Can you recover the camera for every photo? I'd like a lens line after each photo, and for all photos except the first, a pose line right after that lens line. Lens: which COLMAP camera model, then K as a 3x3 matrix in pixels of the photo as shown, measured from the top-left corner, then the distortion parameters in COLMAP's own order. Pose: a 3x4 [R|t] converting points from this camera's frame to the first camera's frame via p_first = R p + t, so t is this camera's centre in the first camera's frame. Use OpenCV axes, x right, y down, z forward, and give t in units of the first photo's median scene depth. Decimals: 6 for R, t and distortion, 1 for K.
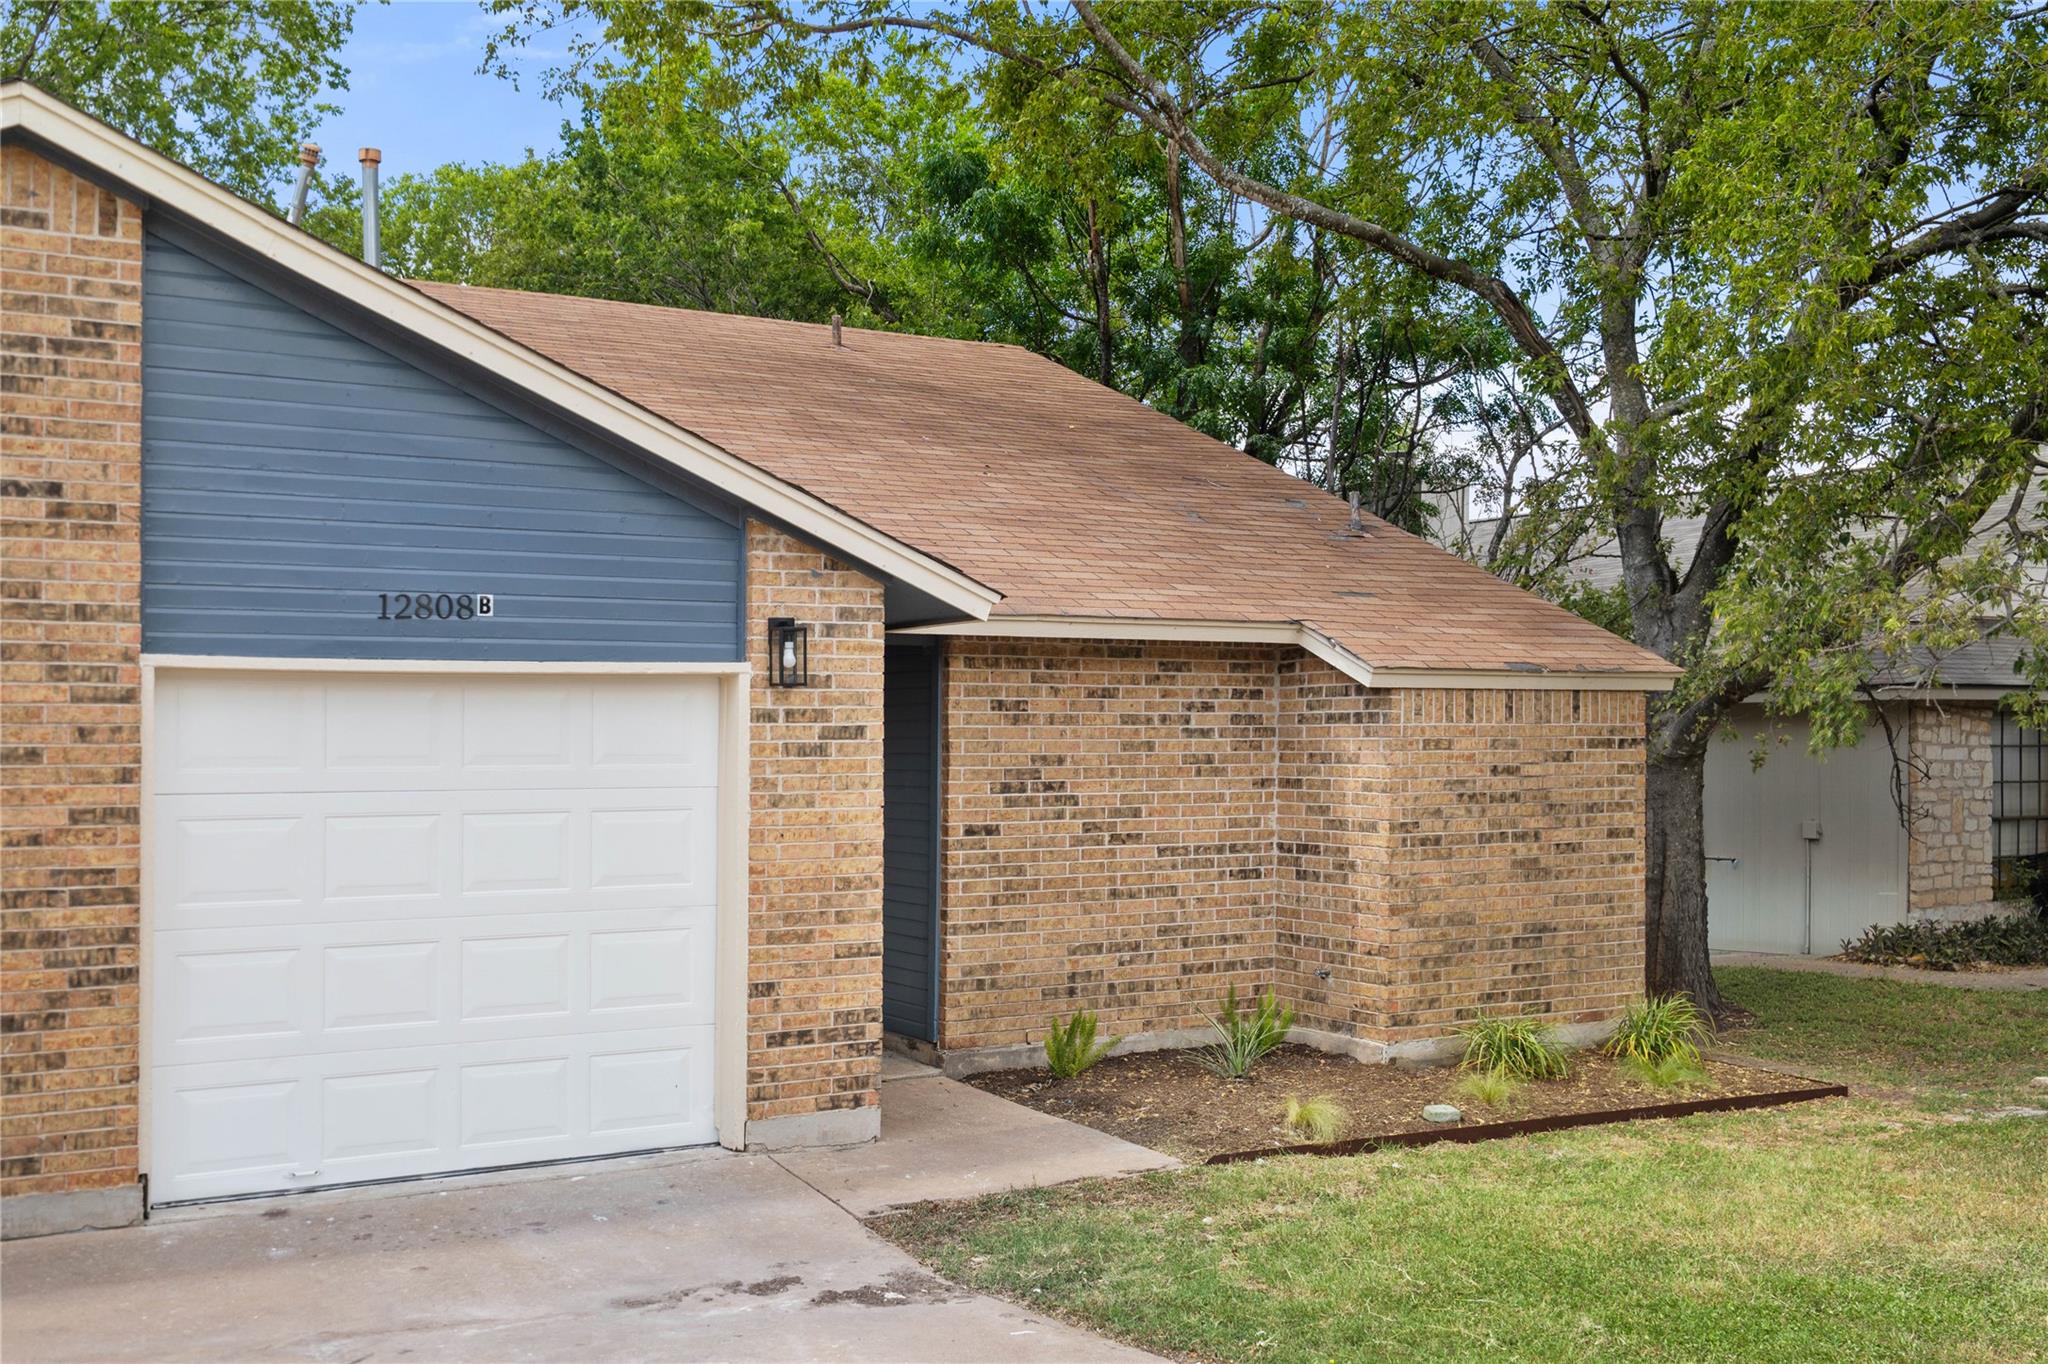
lens RADIAL K [[1930.7, 0, 1024.0], [0, 1930.7, 682.0], [0, 0, 1]] dist [-0.000184, -0.000901]
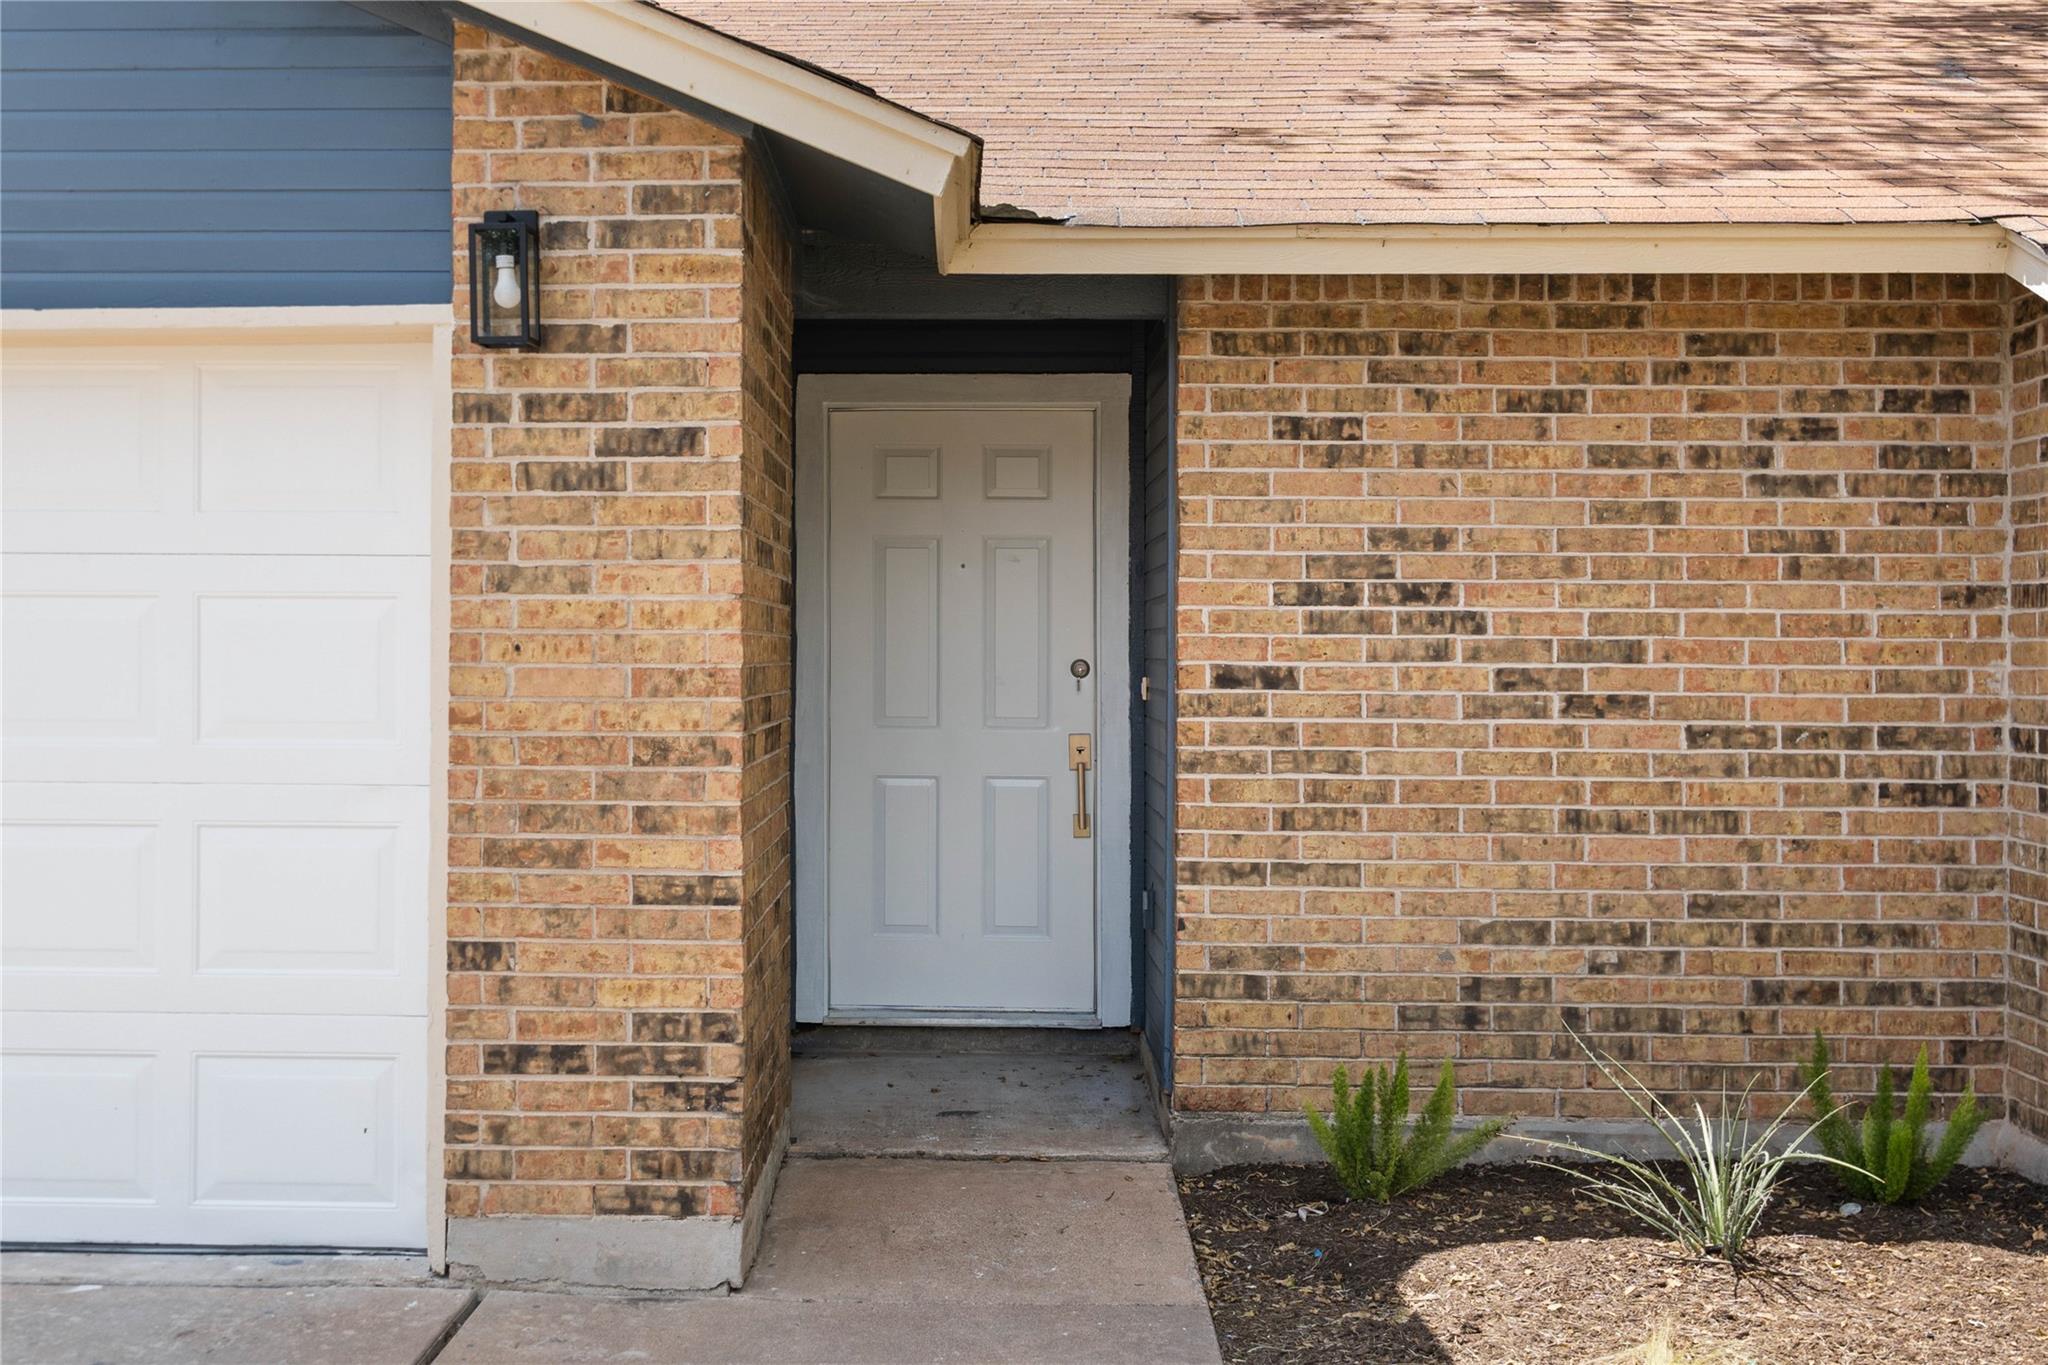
lens RADIAL K [[2330.8, 0, 1023.9], [0, 2330.8, 552.0], [0, 0, 1]] dist [0.005471, 0.012982]
pose [[0.847512, -0.016797, -0.530511, 0.246933], [0.009353, 0.999817, -0.016715, 0.053523], [0.530694, 0.009204, 0.847513, 0.454170]]
